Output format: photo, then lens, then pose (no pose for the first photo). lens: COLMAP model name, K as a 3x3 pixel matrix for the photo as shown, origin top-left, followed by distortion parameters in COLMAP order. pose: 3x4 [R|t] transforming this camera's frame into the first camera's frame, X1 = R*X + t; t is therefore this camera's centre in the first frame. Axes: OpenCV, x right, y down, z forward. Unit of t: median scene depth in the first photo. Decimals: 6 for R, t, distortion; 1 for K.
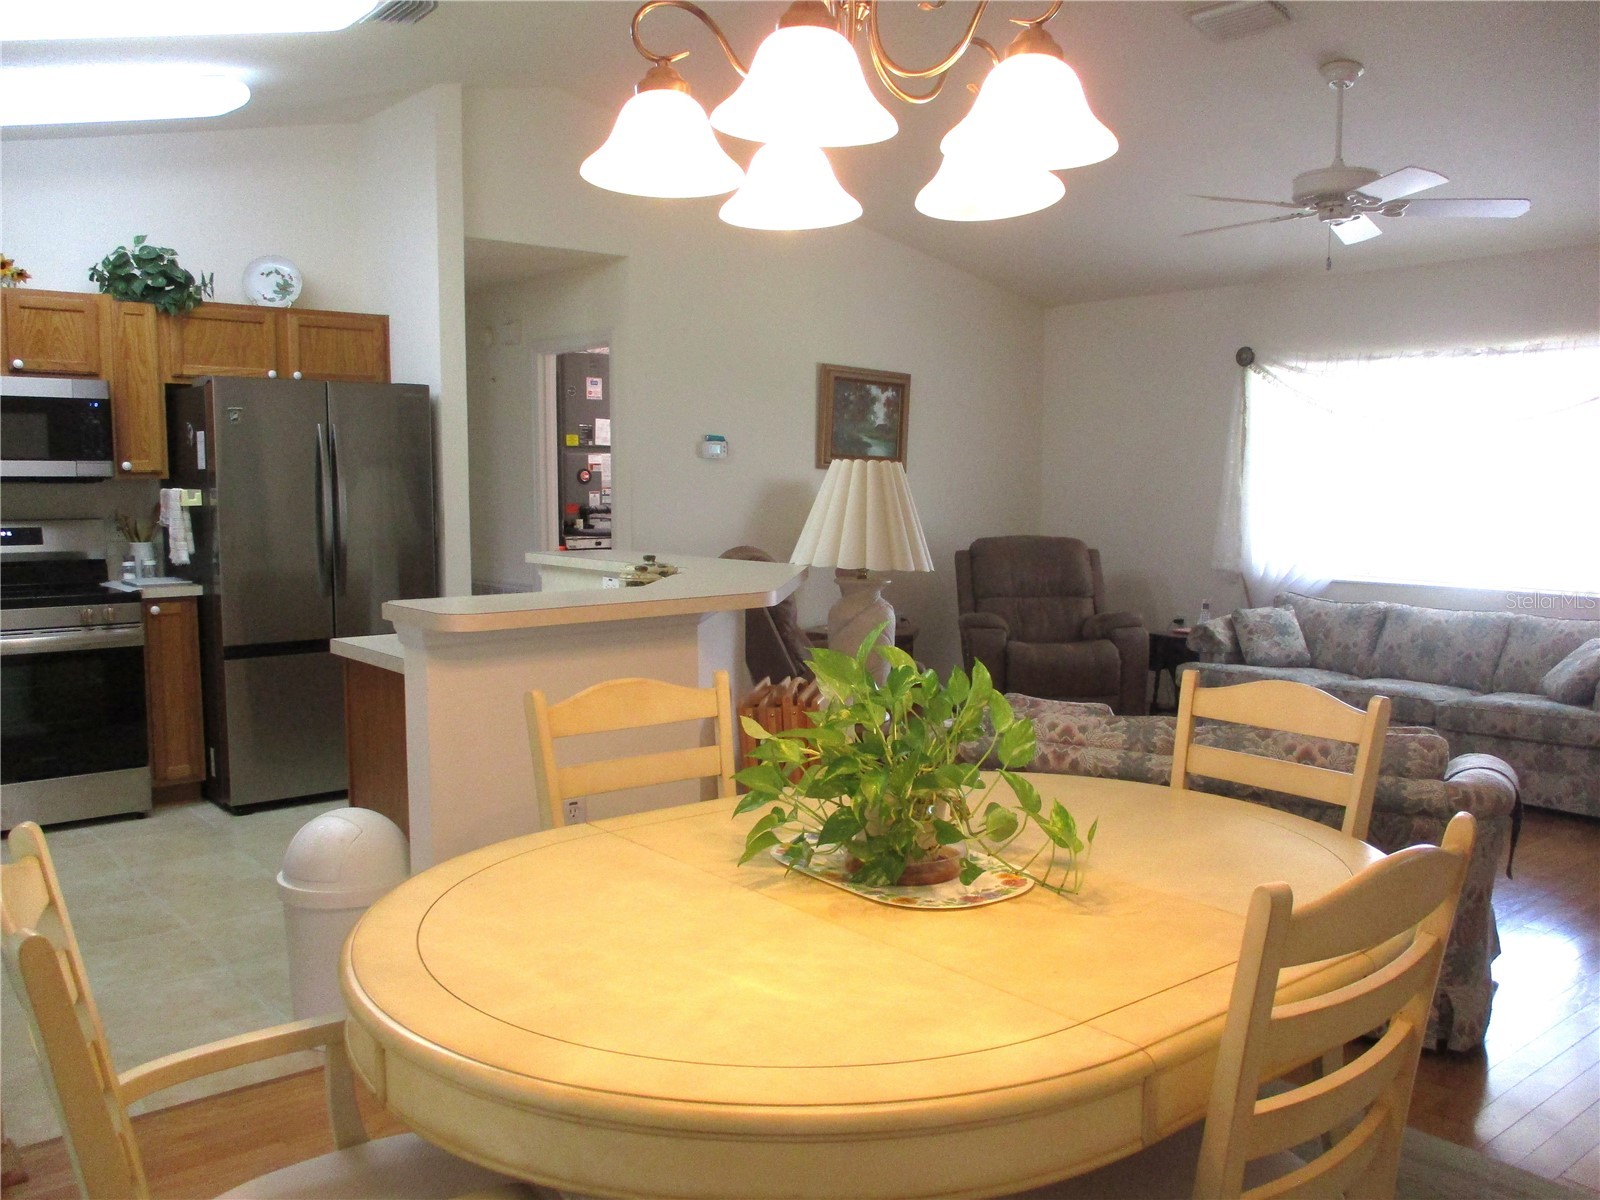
lens RADIAL K [[1334.8, 0, 802.9], [0, 1334.8, 606.9], [0, 0, 1]] dist [-0.027703, 0.014077]
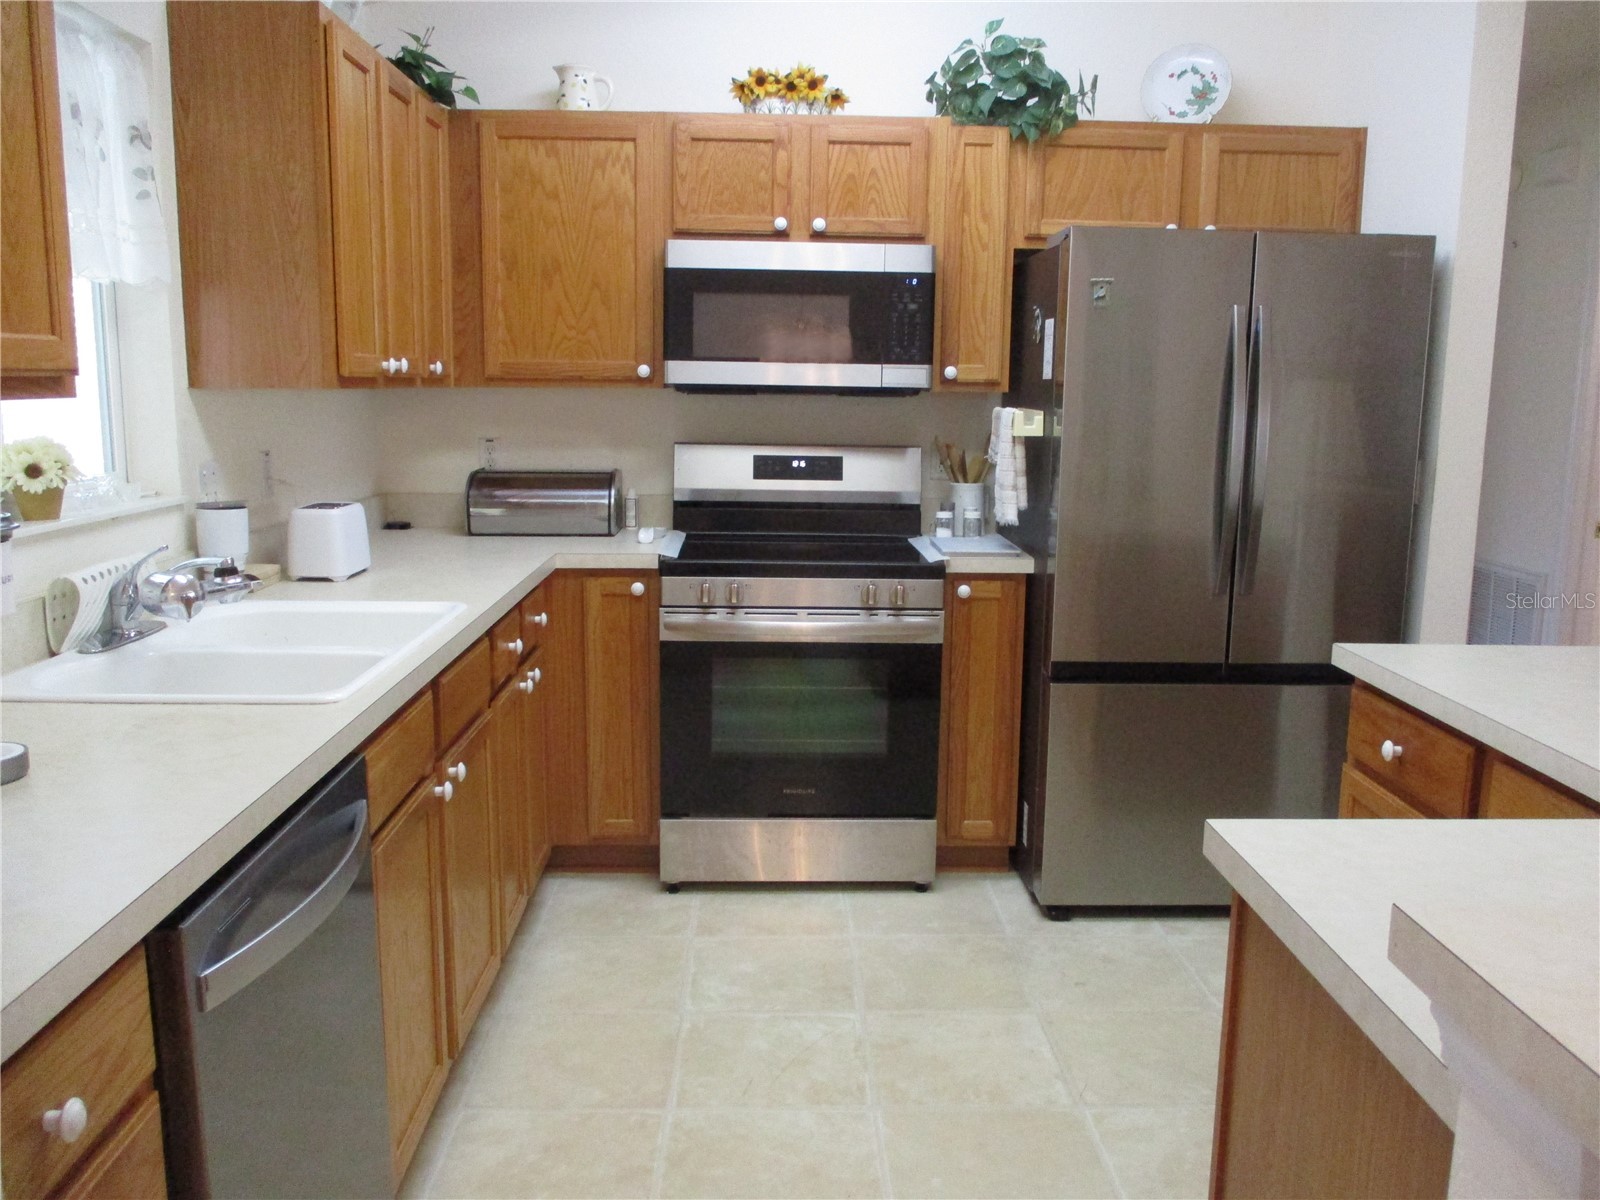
lens RADIAL K [[1334.8, 0, 801.1], [0, 1334.8, 602.6], [0, 0, 1]] dist [-0.027703, 0.014077]
pose [[0.790596, 0.112560, -0.601903, -0.145191], [-0.074960, 0.993357, 0.087305, -0.042981], [0.607732, -0.023904, 0.793782, 0.406958]]
